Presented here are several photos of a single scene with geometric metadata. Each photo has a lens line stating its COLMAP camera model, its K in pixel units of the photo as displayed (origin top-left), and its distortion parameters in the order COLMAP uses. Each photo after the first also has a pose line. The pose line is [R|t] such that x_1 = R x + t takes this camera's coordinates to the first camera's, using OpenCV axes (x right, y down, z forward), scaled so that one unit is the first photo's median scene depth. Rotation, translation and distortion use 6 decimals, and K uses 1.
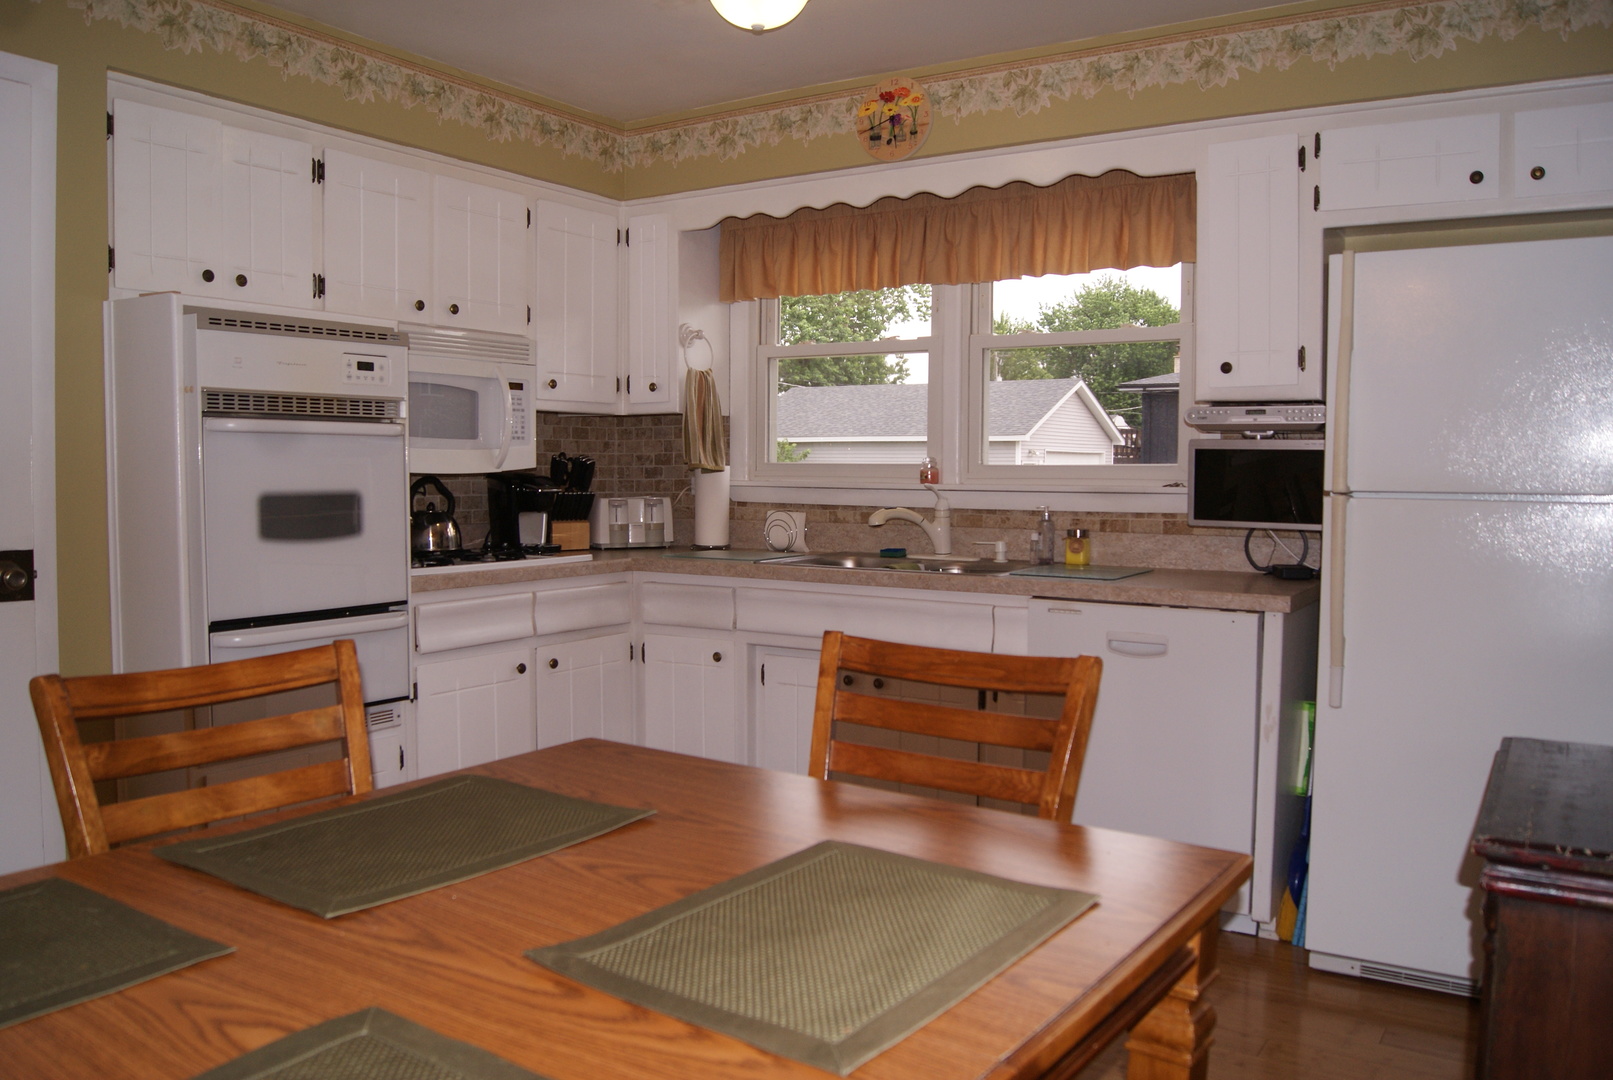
lens RADIAL K [[1279.4, 0, 860.6], [0, 1279.4, 520.9], [0, 0, 1]] dist [-0.081667, 0.014630]
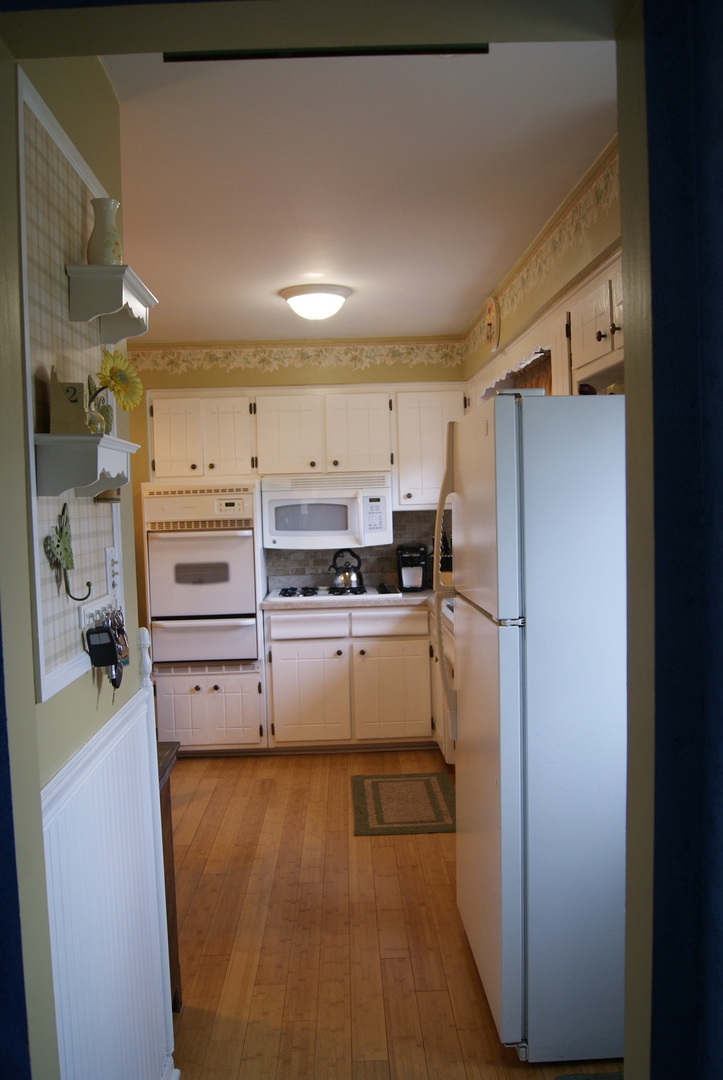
lens RADIAL K [[953.6, 0, 367.3], [0, 953.6, 528.7], [0, 0, 1]] dist [-0.074675, 0.019374]
pose [[0.547174, 0.008088, -0.836980, 1.013544], [-0.006186, 0.999965, 0.005619, -0.083332], [0.836996, 0.002103, 0.547205, 0.273210]]
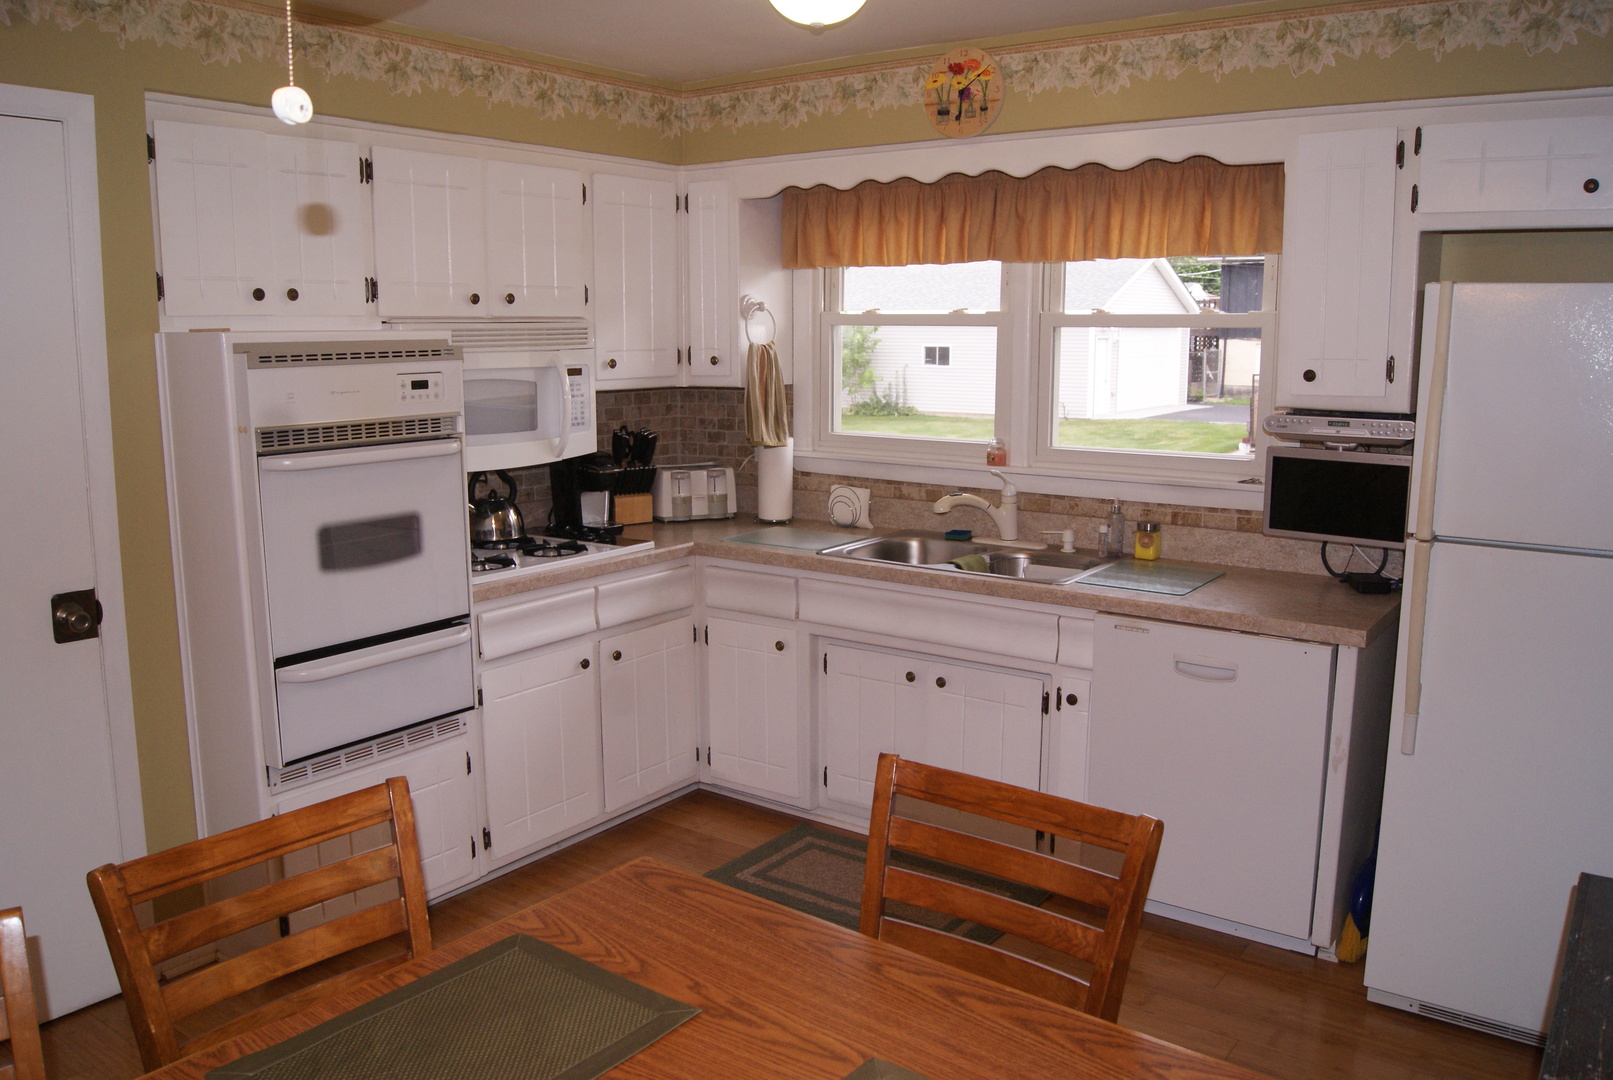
lens RADIAL K [[1279.4, 0, 854.0], [0, 1279.4, 519.7], [0, 0, 1]] dist [-0.081667, 0.014630]
pose [[0.998143, 0.009361, -0.060186, 0.005468], [-0.002845, 0.994208, 0.107437, -0.113816], [0.060844, -0.107066, 0.992388, 0.027240]]
